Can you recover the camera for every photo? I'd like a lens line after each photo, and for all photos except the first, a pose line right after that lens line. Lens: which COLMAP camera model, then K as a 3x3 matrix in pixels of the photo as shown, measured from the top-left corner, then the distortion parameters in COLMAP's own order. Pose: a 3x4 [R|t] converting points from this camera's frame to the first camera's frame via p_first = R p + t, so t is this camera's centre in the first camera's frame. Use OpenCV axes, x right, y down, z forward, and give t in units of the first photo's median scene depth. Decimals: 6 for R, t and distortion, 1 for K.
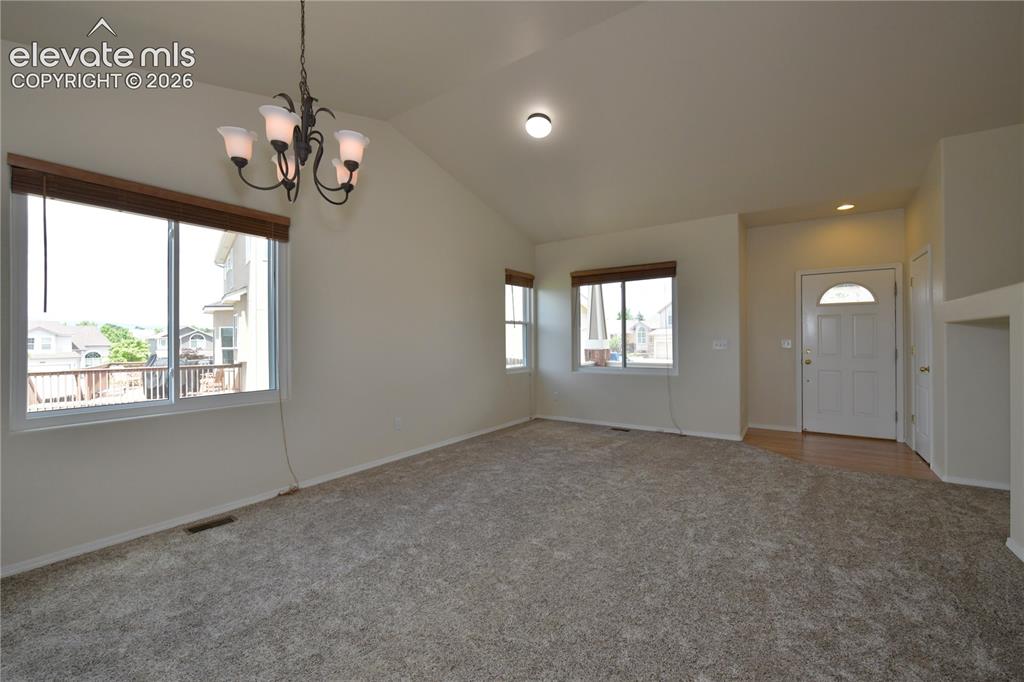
lens RADIAL K [[429.6, 0, 509.8], [0, 429.6, 337.7], [0, 0, 1]] dist [-0.004660, -0.000074]
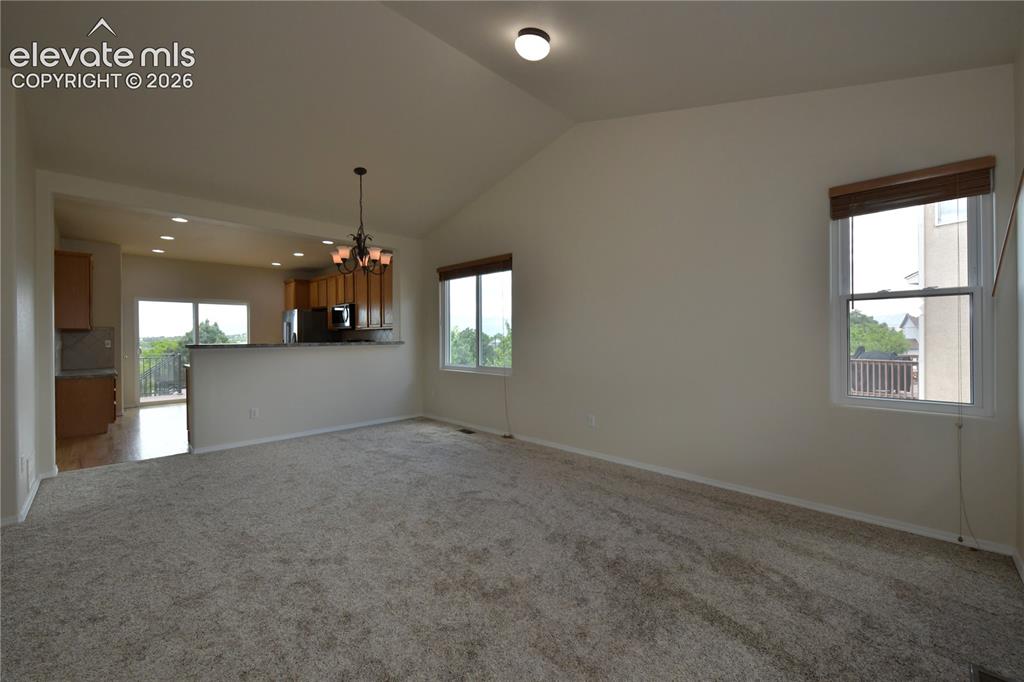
lens RADIAL K [[407.2, 0, 510.7], [0, 407.2, 337.9], [0, 0, 1]] dist [-0.013504, -0.000043]
pose [[-0.186591, 0.009295, -0.982394, 0.485644], [0.007859, 0.999937, 0.007968, 0.001287], [0.982406, -0.006234, -0.186652, 0.698725]]
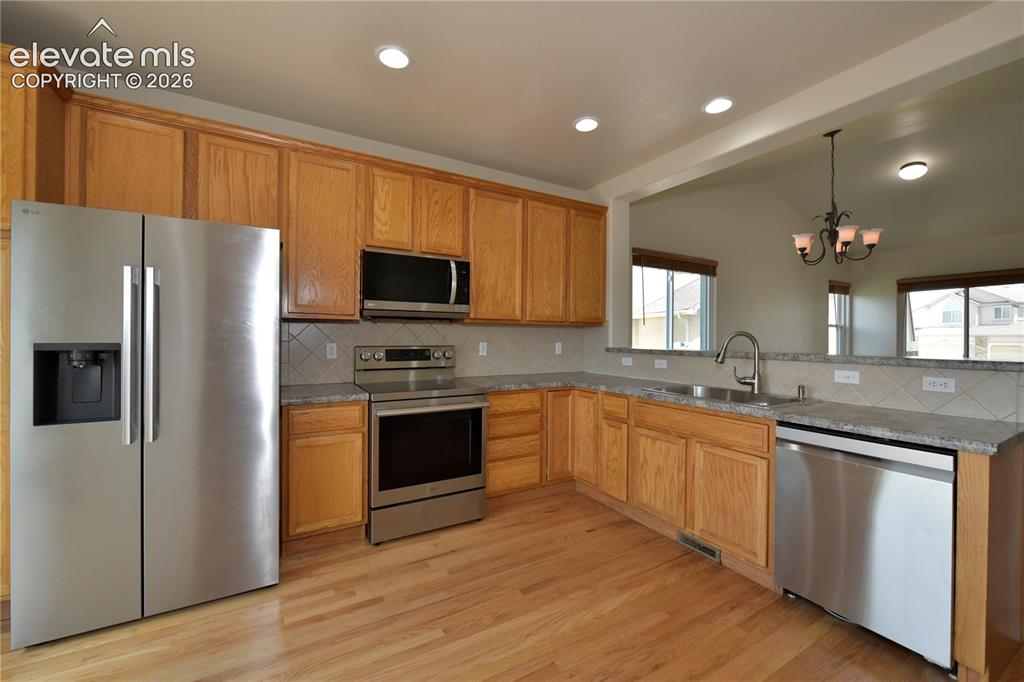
lens RADIAL K [[407.2, 0, 510.7], [0, 407.2, 337.9], [0, 0, 1]] dist [-0.013504, -0.000043]
pose [[0.896102, 0.012053, -0.443684, -0.299070], [-0.010607, 0.999927, 0.005741, 0.000162], [0.443721, -0.000438, 0.896165, -0.371772]]
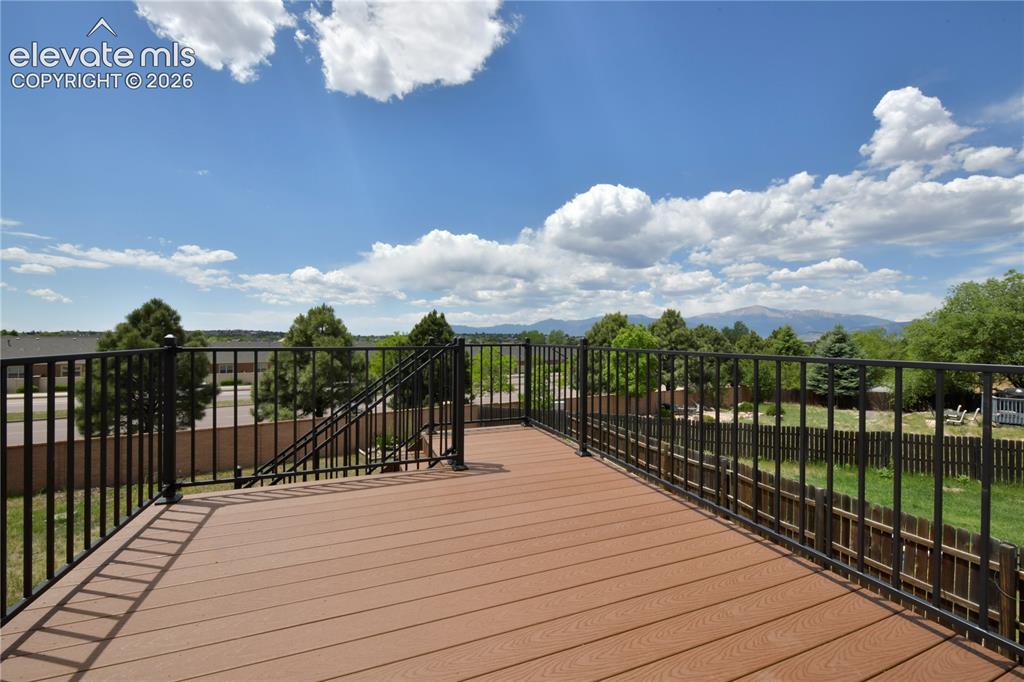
lens RADIAL K [[407.2, 0, 510.7], [0, 407.2, 337.9], [0, 0, 1]] dist [-0.013504, -0.000043]
pose [[-0.576892, 0.001932, -0.816818, -0.501071], [0.000377, 0.999998, 0.002098, 0.075680], [0.816820, 0.000903, -0.576891, -0.590450]]
